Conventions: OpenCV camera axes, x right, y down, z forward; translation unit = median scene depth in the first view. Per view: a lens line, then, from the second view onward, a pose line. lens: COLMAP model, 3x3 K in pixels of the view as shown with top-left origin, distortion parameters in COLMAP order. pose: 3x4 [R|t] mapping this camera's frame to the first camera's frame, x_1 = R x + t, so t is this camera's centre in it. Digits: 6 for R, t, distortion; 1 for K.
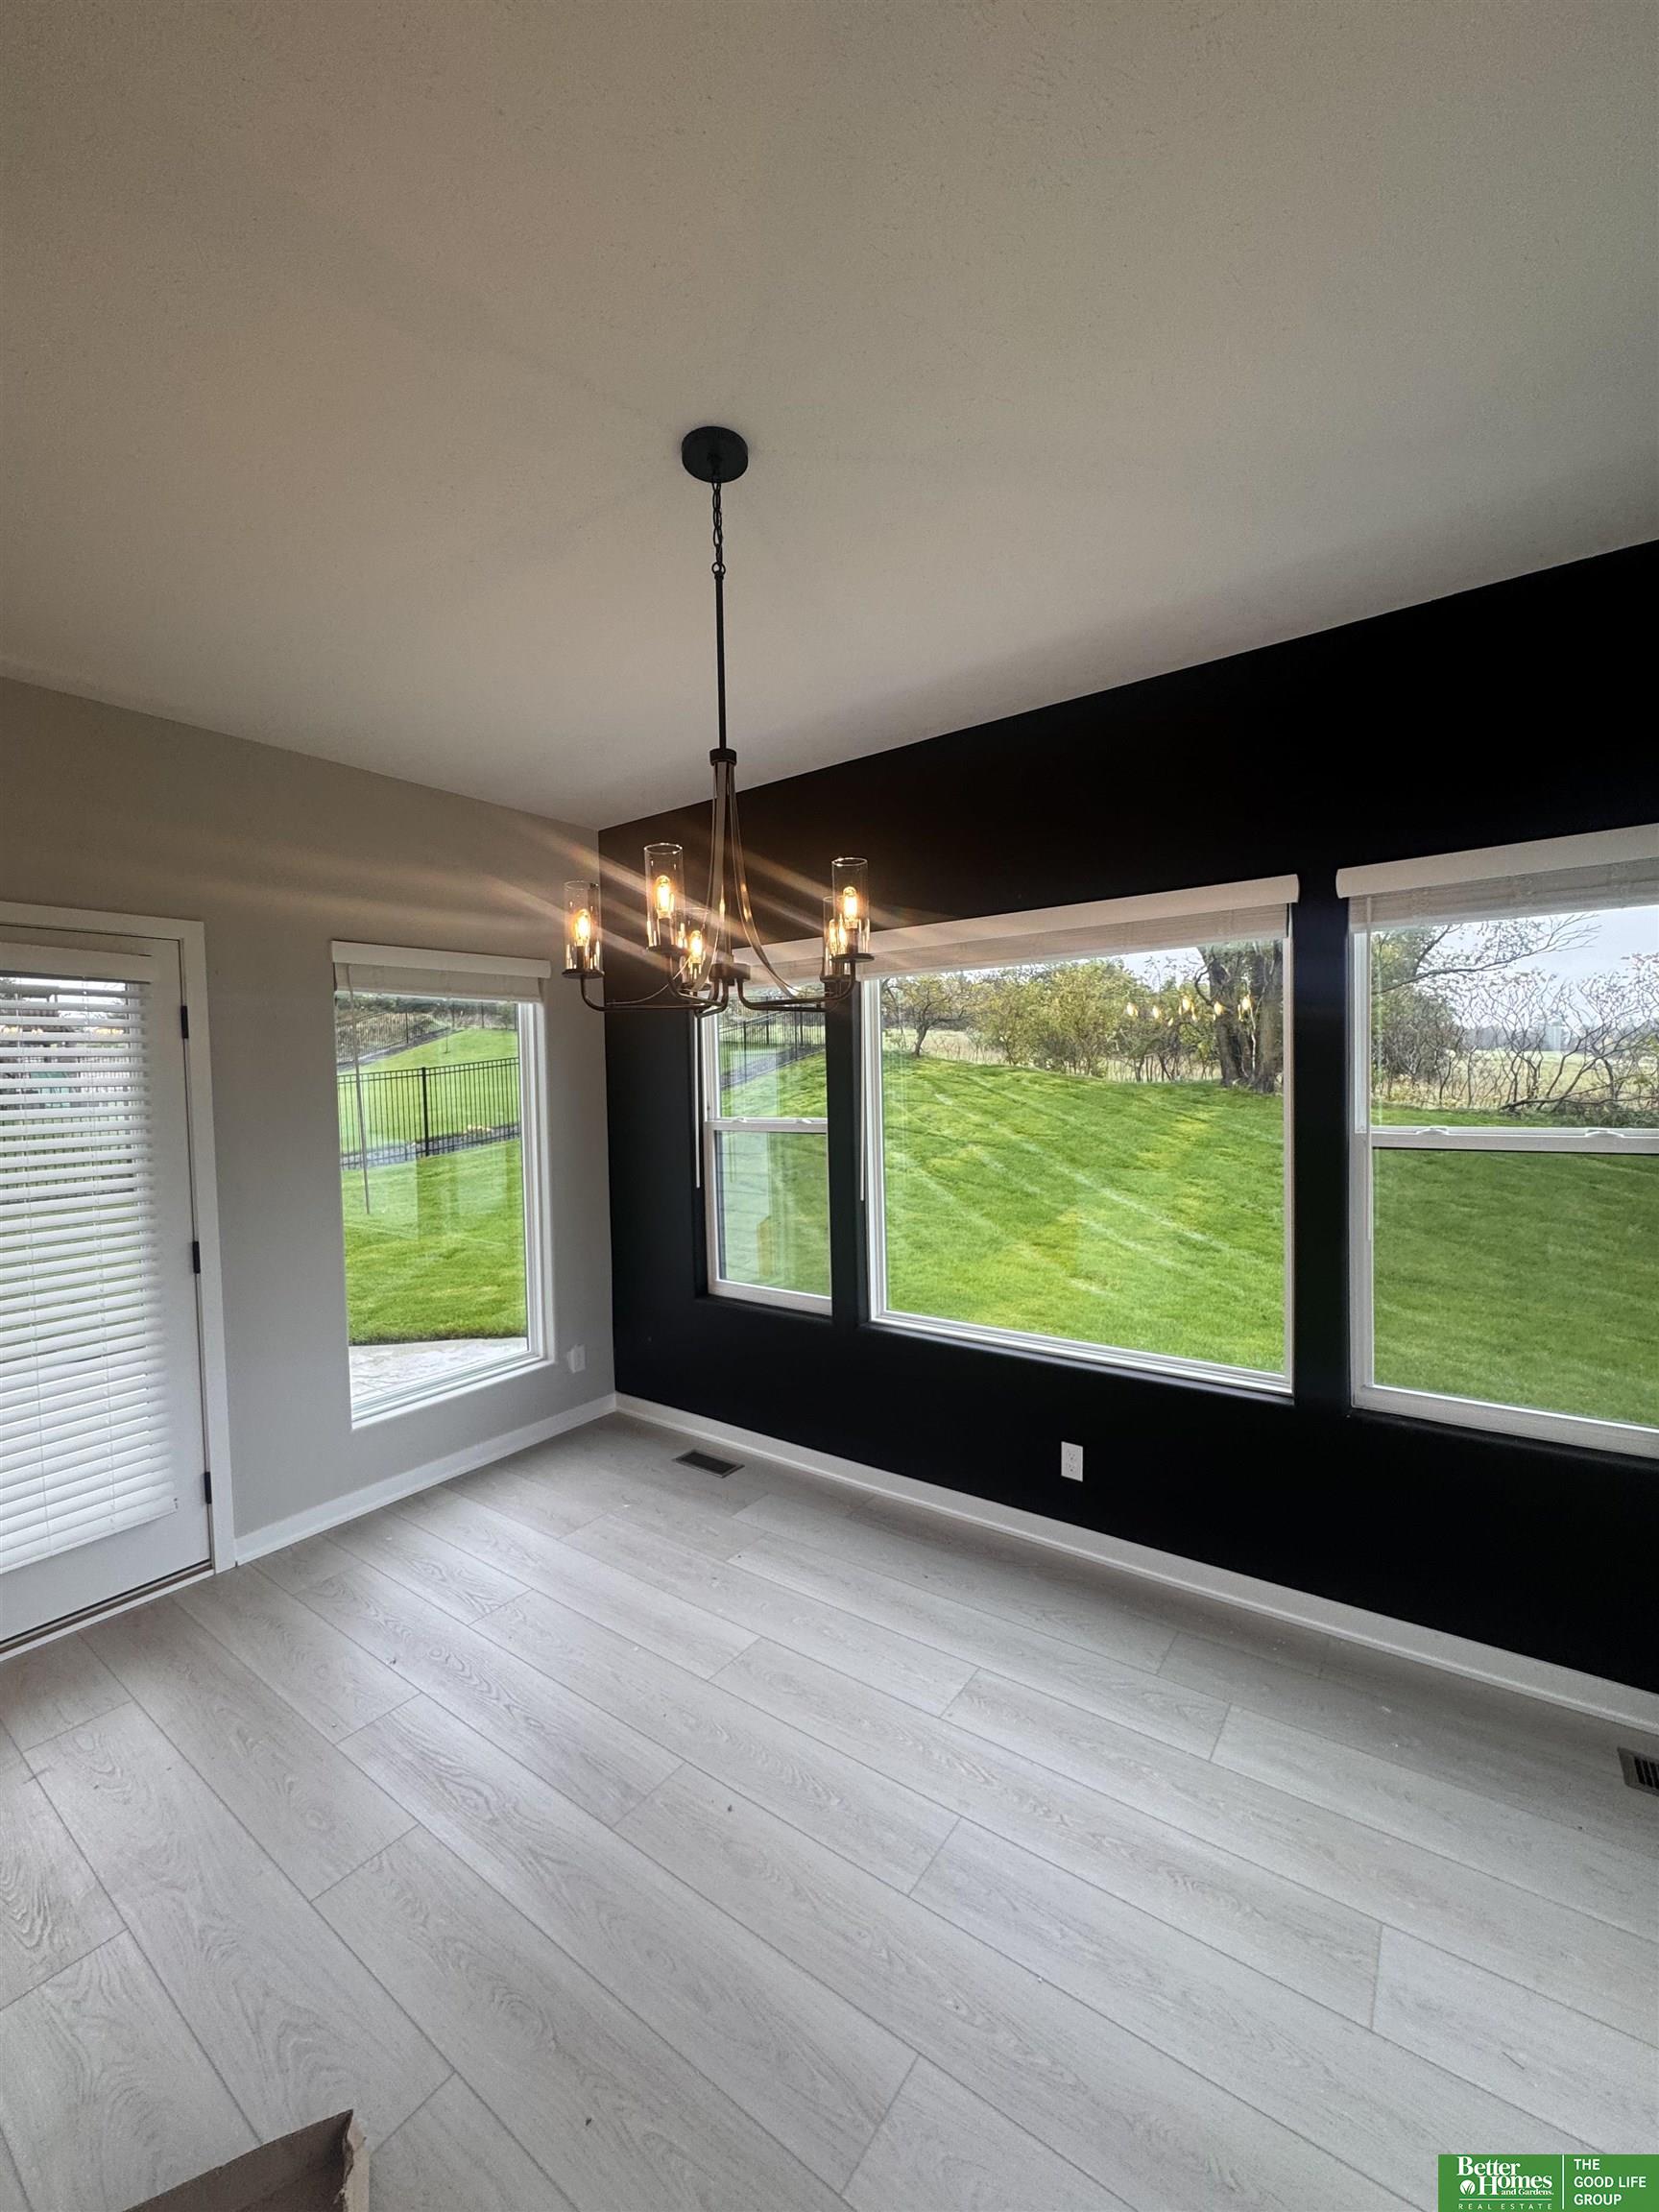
lens RADIAL K [[884.6, 0, 829.5], [0, 884.6, 1106.0], [0, 0, 1]] dist [-0.000465, -0.000017]
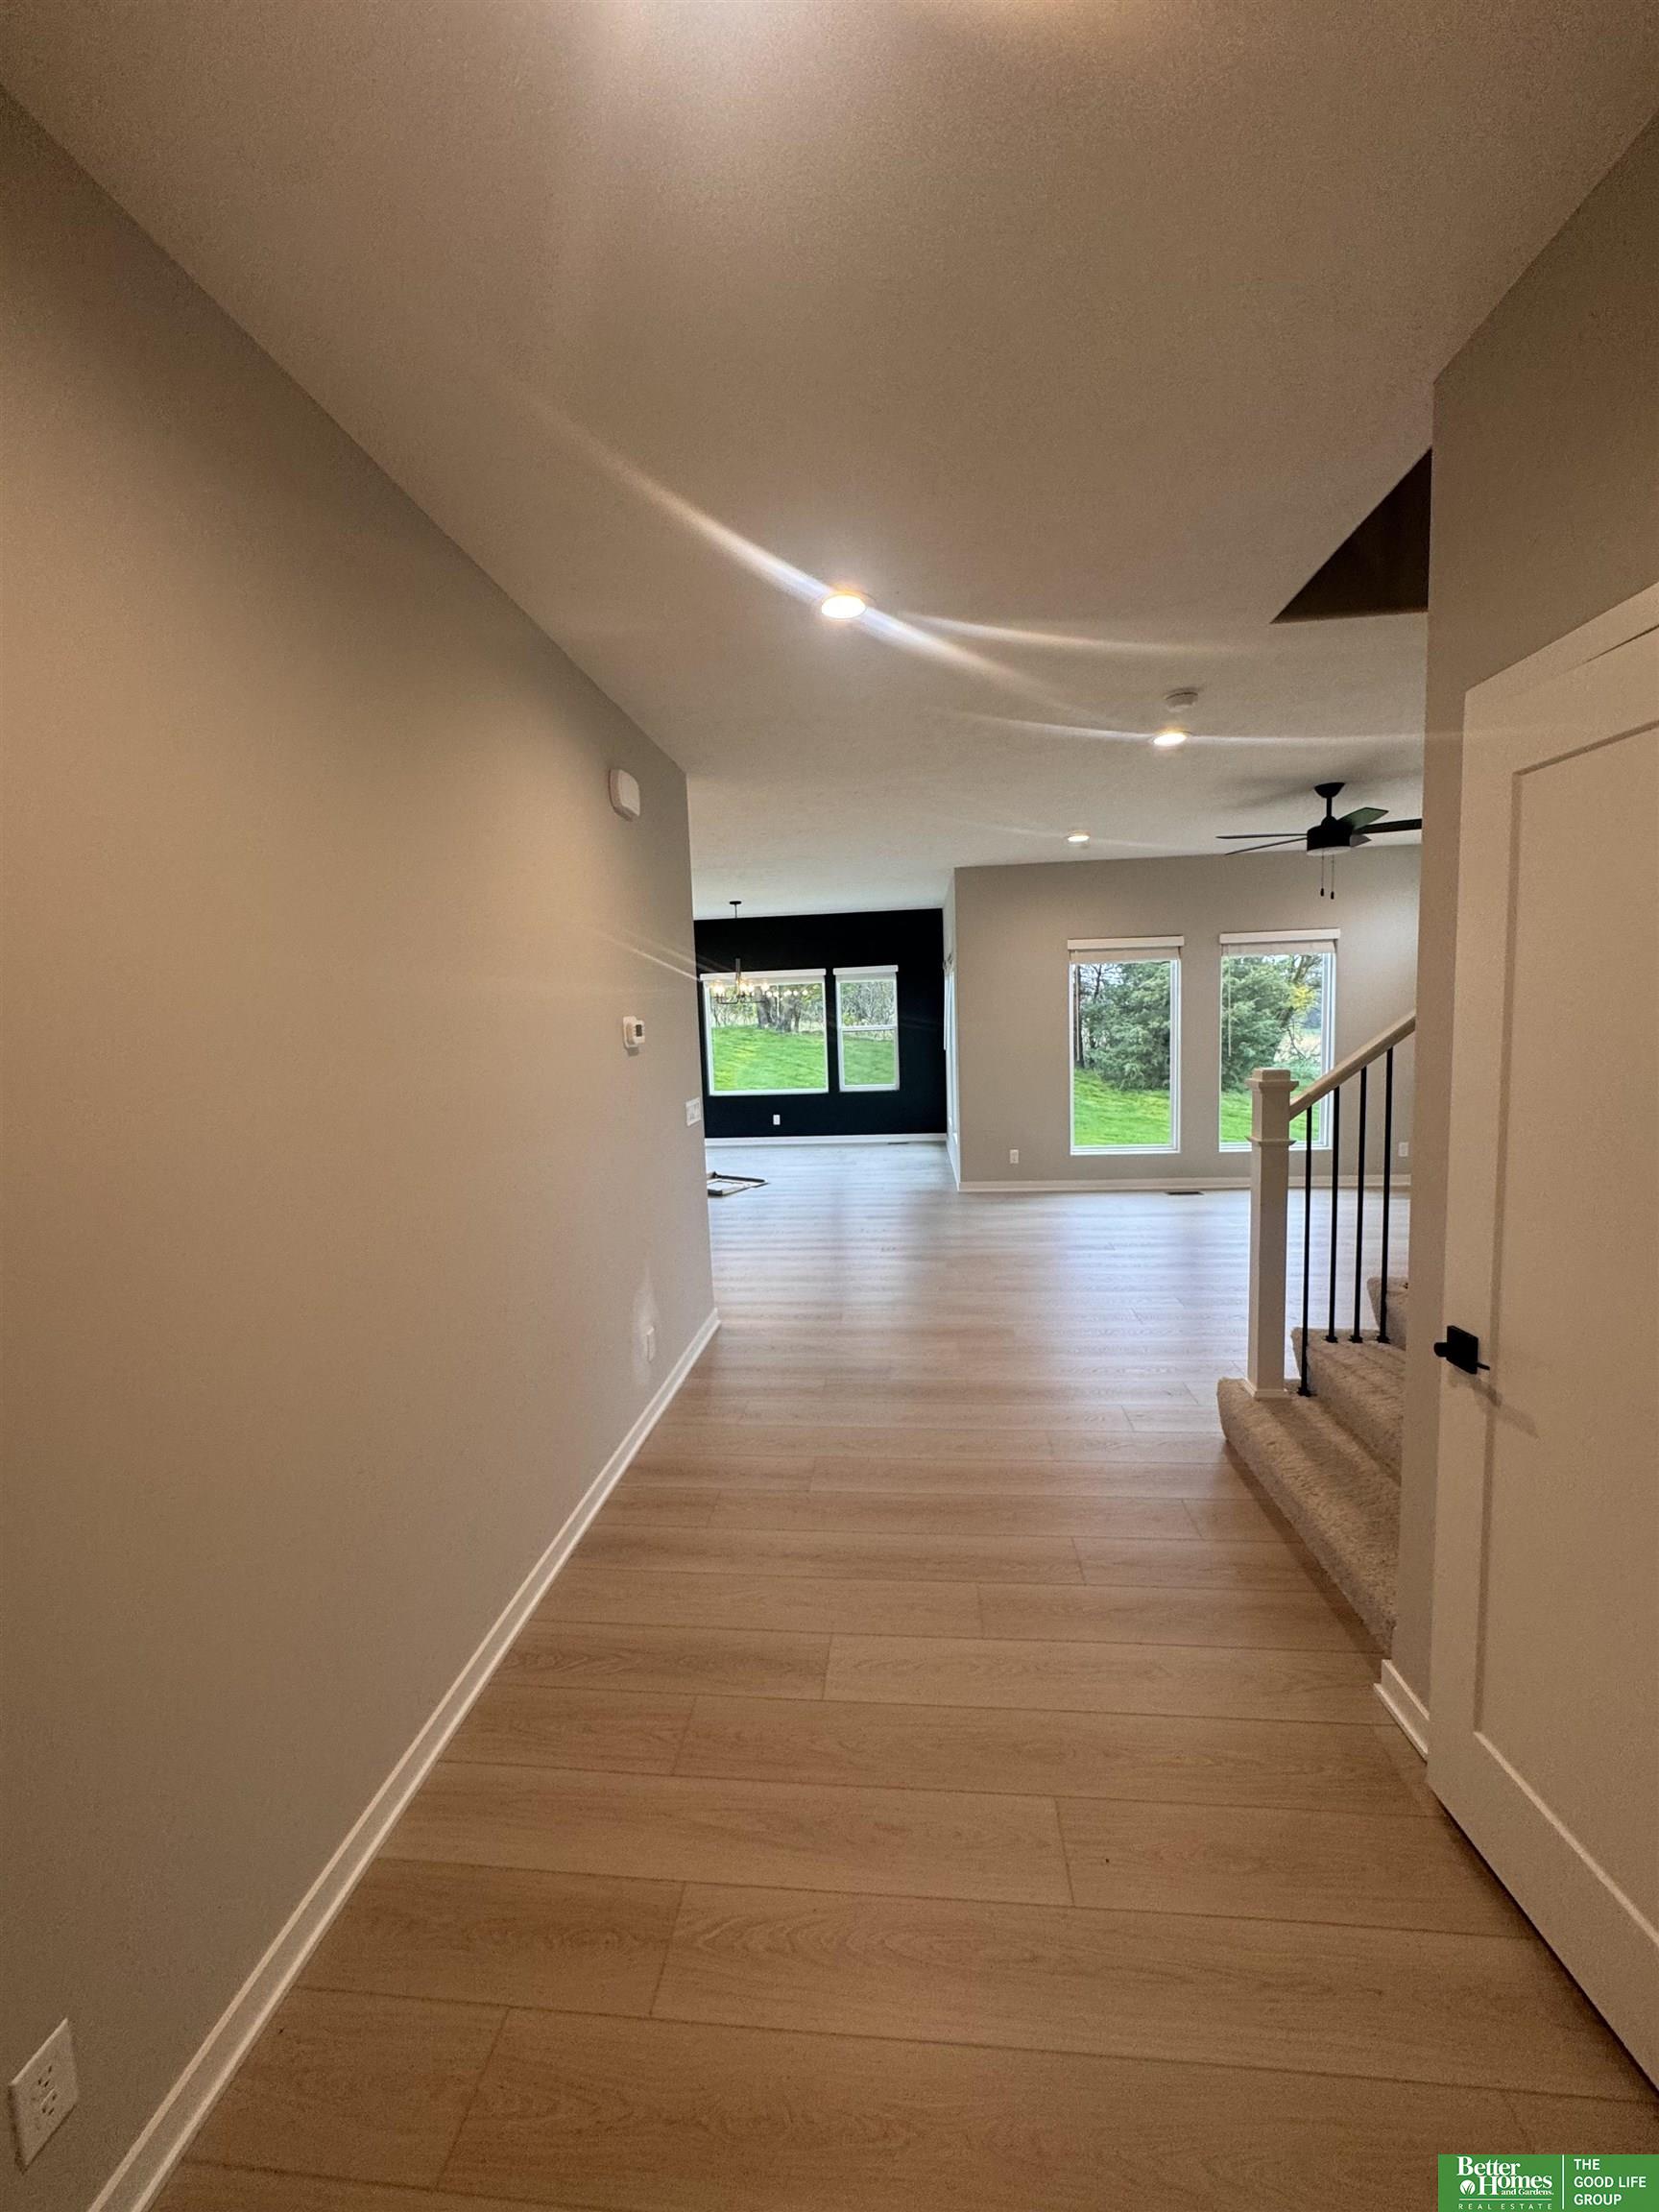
lens RADIAL K [[884.6, 0, 829.5], [0, 884.6, 1106.0], [0, 0, 1]] dist [-0.000465, -0.000017]
pose [[0.864156, -0.059612, 0.499680, -1.395506], [0.031687, 0.997434, 0.064195, 0.109358], [-0.502225, -0.039641, 0.863828, -2.339209]]
